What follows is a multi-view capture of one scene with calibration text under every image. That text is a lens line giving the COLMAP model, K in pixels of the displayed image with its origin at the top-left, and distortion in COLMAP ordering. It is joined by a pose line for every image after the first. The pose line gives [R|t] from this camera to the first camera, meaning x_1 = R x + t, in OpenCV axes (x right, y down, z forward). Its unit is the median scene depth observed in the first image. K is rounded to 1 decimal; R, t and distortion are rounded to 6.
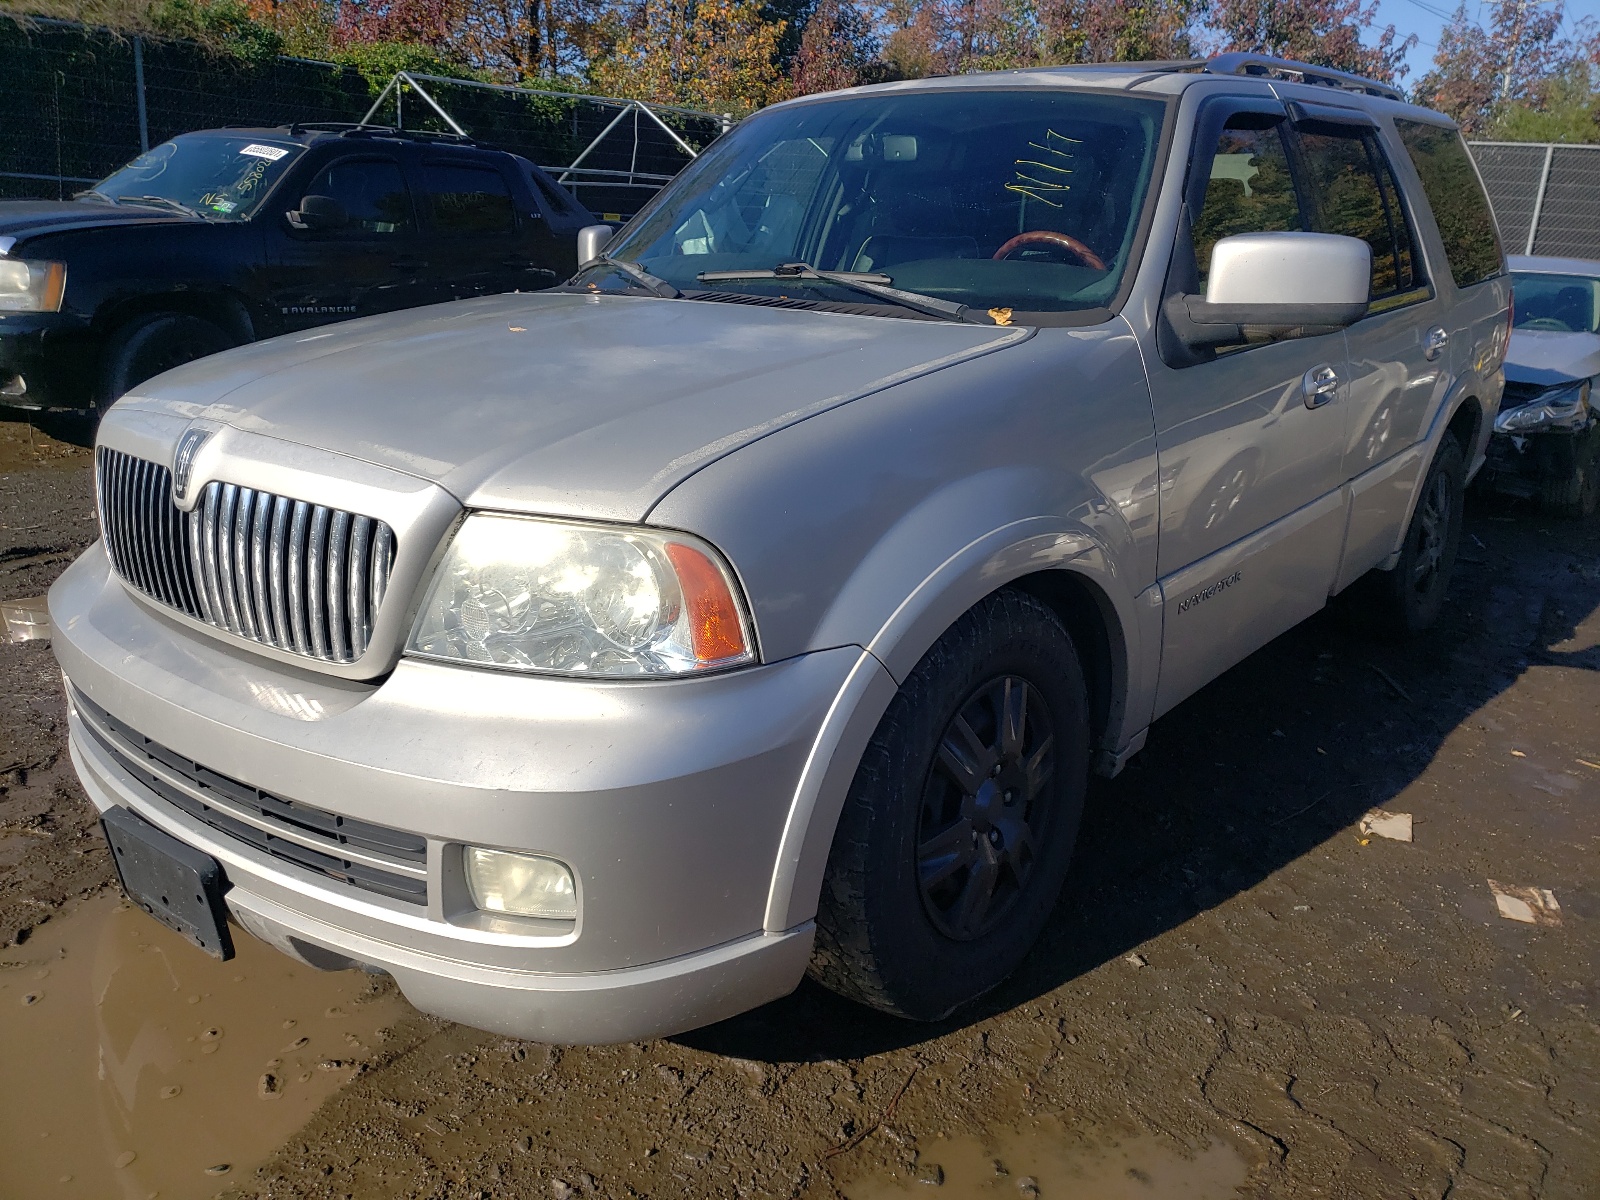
lens RADIAL K [[1217.4, 0, 798.3], [0, 1217.4, 594.9], [0, 0, 1]] dist [0.007381, 0.016294]
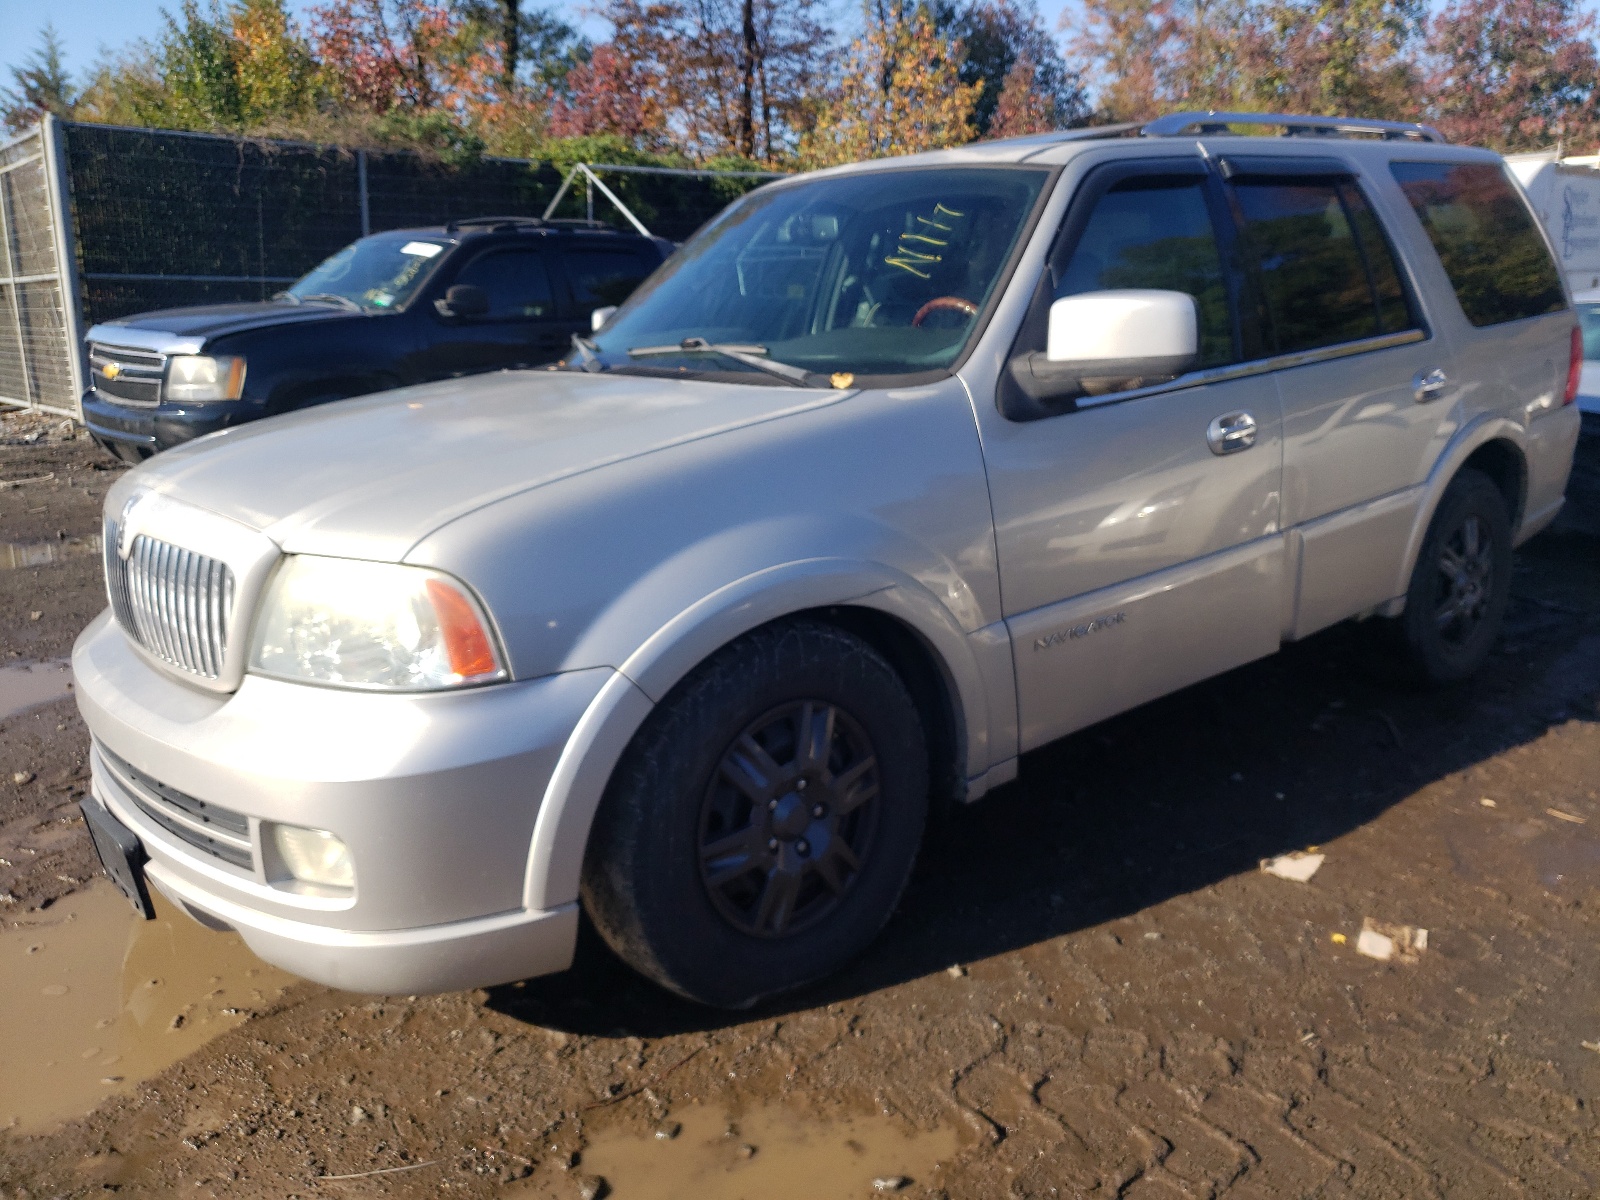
lens RADIAL K [[1230.1, 0, 796.4], [0, 1230.1, 611.7], [0, 0, 1]] dist [0.013238, -0.008520]
pose [[0.982657, -0.002491, -0.185416, 0.347374], [-0.004194, 0.999355, -0.035653, 0.023165], [0.185386, 0.035812, 0.982013, -0.103511]]
